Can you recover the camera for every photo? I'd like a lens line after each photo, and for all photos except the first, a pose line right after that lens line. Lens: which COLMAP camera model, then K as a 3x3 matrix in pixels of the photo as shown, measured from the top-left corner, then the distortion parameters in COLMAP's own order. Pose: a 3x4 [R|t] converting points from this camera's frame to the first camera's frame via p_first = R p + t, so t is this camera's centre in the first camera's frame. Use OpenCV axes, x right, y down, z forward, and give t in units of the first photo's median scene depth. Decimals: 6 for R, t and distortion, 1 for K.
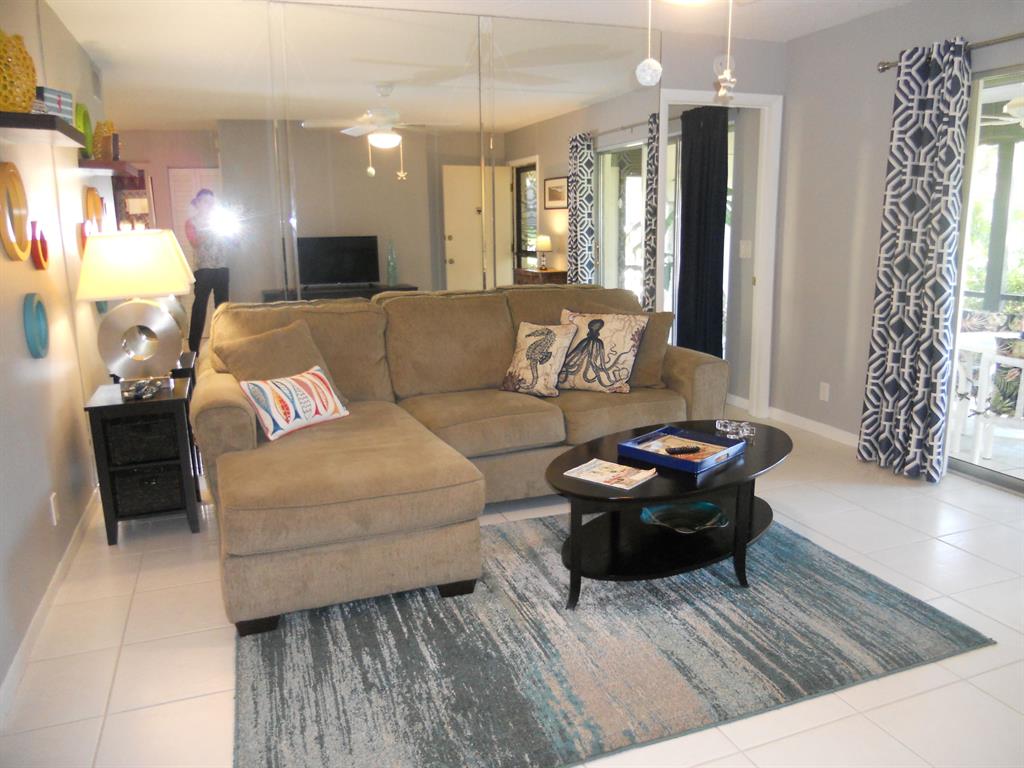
lens RADIAL K [[771.5, 0, 517.9], [0, 771.5, 384.1], [0, 0, 1]] dist [-0.051519, 0.015951]
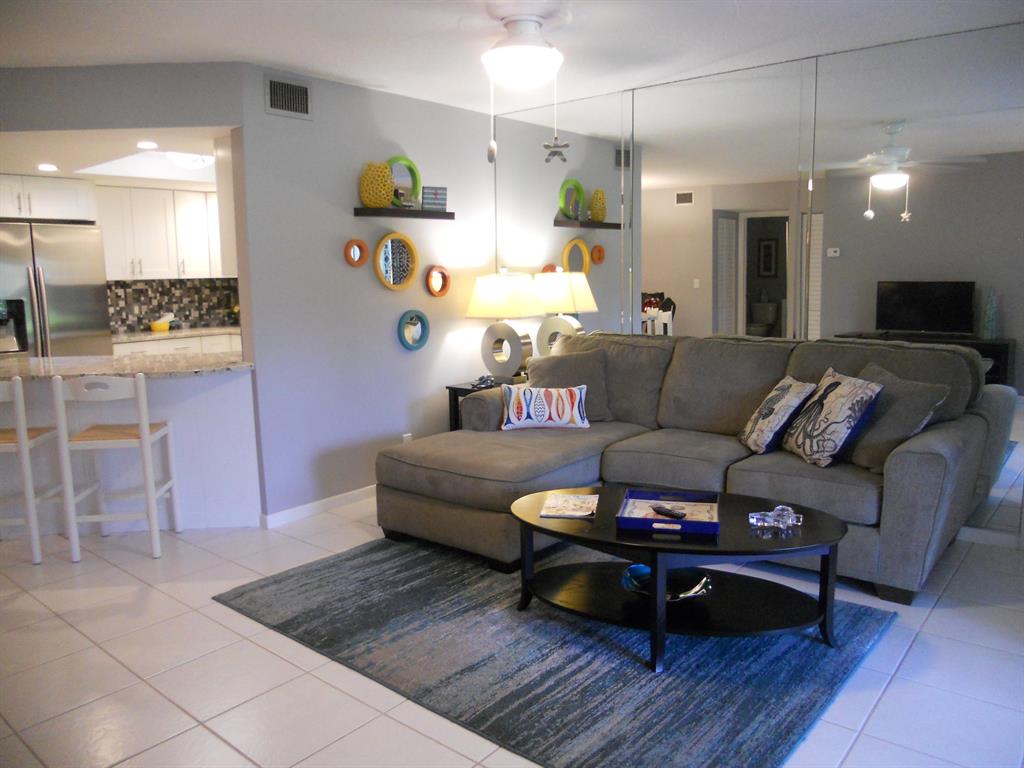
lens RADIAL K [[771.5, 0, 511.7], [0, 771.5, 383.0], [0, 0, 1]] dist [-0.051519, 0.015951]
pose [[0.483745, 0.129721, -0.865542, 0.983282], [-0.171741, 0.983797, 0.051459, -0.092539], [0.858193, 0.123756, 0.498186, 0.367364]]
